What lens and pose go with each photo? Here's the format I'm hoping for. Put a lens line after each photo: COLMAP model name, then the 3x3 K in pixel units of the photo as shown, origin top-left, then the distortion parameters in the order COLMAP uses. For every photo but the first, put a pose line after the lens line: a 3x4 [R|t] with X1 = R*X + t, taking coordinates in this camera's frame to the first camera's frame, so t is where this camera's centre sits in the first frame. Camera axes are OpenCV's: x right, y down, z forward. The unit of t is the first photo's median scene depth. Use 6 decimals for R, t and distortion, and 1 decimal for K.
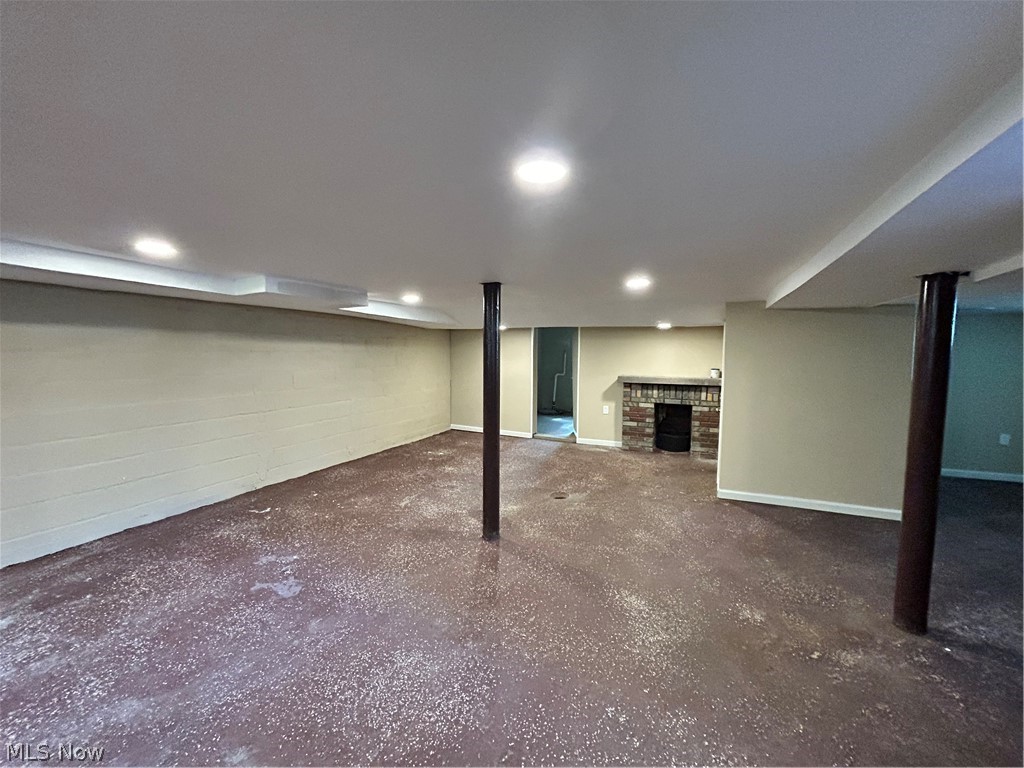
lens RADIAL K [[413.1, 0, 512.2], [0, 413.1, 386.2], [0, 0, 1]] dist [0.001416, -0.000346]
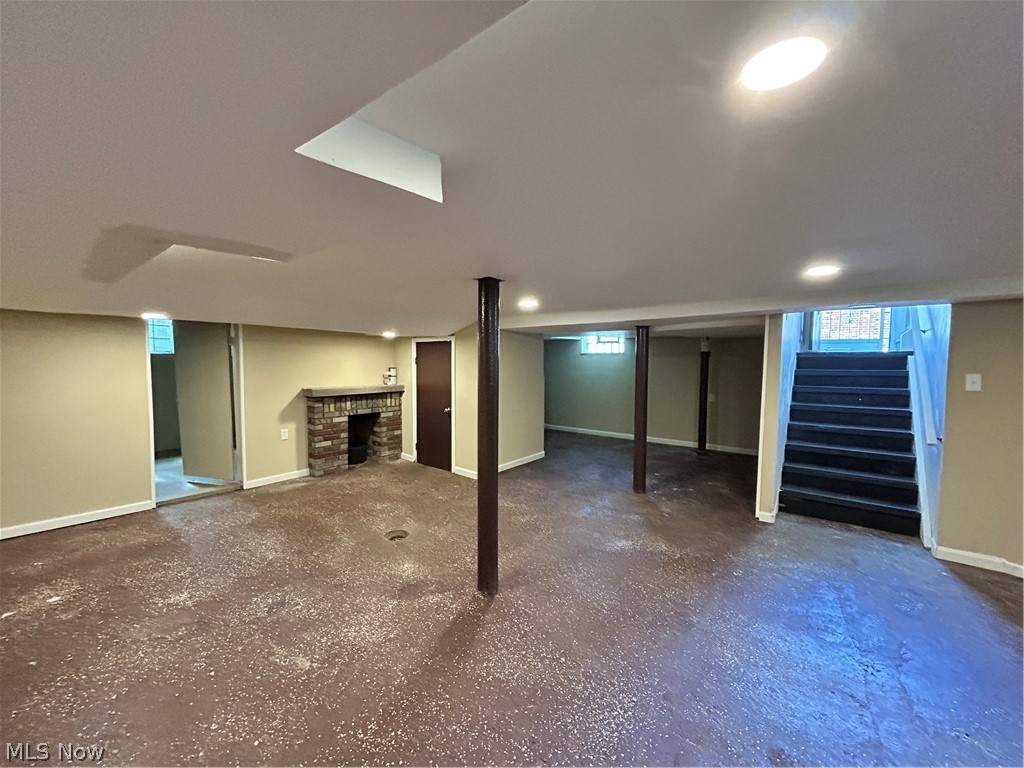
lens RADIAL K [[413.1, 0, 512.0], [0, 413.1, 383.3], [0, 0, 1]] dist [0.001416, -0.000346]
pose [[0.235655, -0.058295, 0.970087, -0.480017], [0.077124, 0.996173, 0.041127, -0.042838], [-0.968772, 0.065126, 0.239249, 0.433796]]
